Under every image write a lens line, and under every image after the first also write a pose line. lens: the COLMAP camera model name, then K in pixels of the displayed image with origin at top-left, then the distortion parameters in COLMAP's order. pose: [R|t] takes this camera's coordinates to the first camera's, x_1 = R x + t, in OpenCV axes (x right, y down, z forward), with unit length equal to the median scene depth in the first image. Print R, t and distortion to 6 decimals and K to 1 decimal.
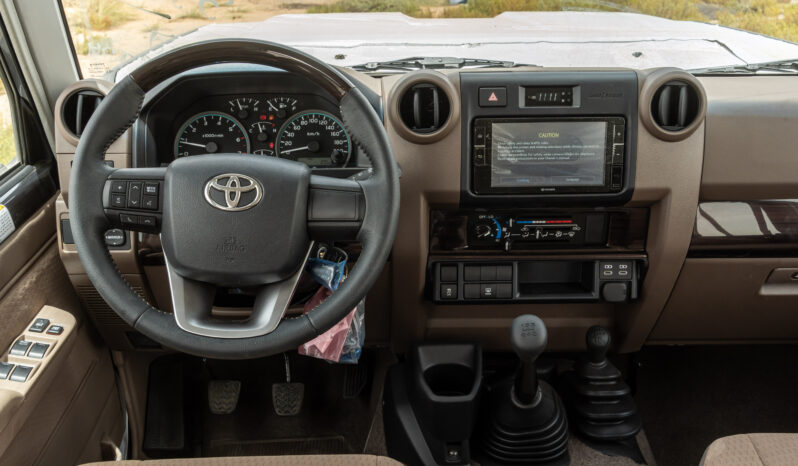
lens RADIAL K [[795.8, 0, 399.0], [0, 795.8, 233.0], [0, 0, 1]] dist [-0.002745, 0.001672]
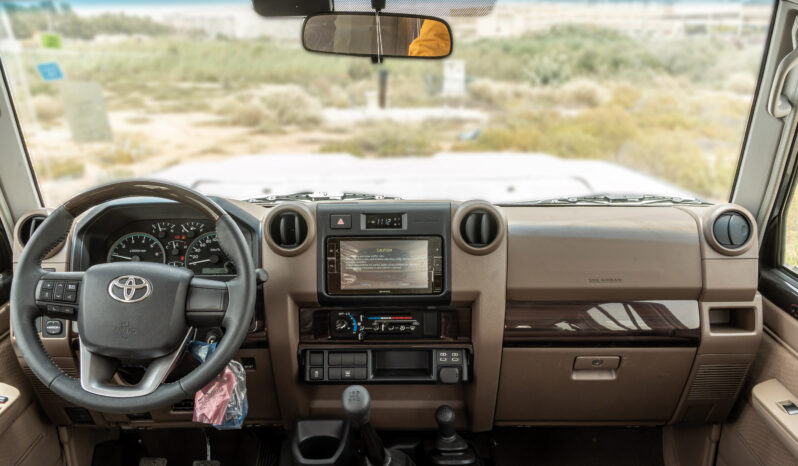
lens RADIAL K [[785.5, 0, 399.0], [0, 785.5, 233.0], [0, 0, 1]] dist [-0.007901, 0.009894]
pose [[0.999861, 0.002159, -0.016519, 0.227534], [-0.004789, 0.986966, -0.160858, 0.056561], [0.015956, 0.160915, 0.986839, -0.280483]]
